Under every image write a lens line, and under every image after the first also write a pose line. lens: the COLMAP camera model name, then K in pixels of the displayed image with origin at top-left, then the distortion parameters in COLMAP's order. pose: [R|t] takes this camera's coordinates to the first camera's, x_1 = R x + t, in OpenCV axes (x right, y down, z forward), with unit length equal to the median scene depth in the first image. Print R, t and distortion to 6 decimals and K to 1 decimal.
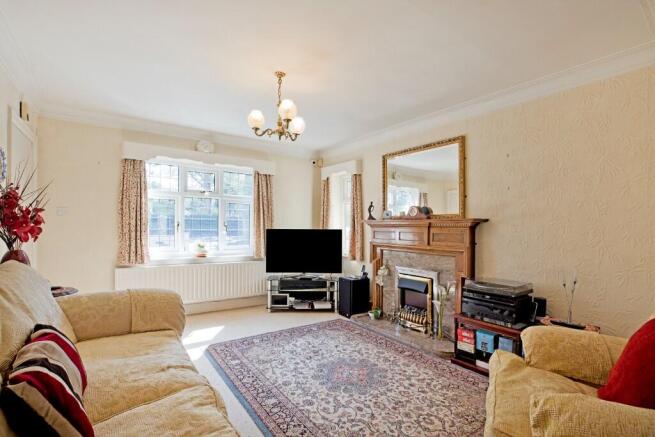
lens RADIAL K [[305.1, 0, 323.4], [0, 305.1, 223.2], [0, 0, 1]] dist [-0.014178, 0.000551]
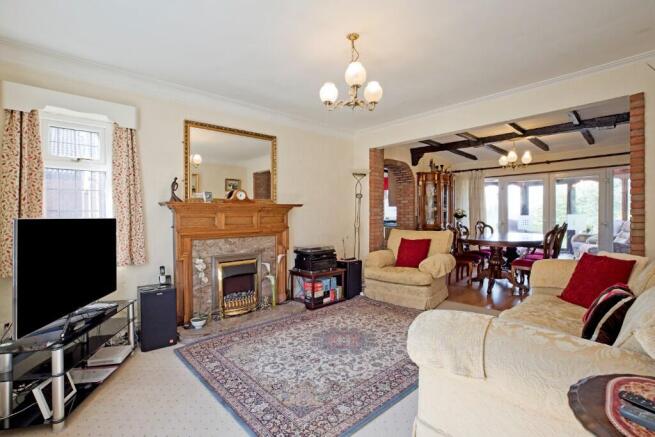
lens RADIAL K [[305.1, 0, 329.1], [0, 305.1, 214.7], [0, 0, 1]] dist [-0.014178, 0.000551]
pose [[-0.128221, -0.015799, 0.991620, -0.873462], [-0.010009, 0.999843, 0.014636, 0.007675], [-0.991695, -0.008048, -0.128359, 1.023324]]
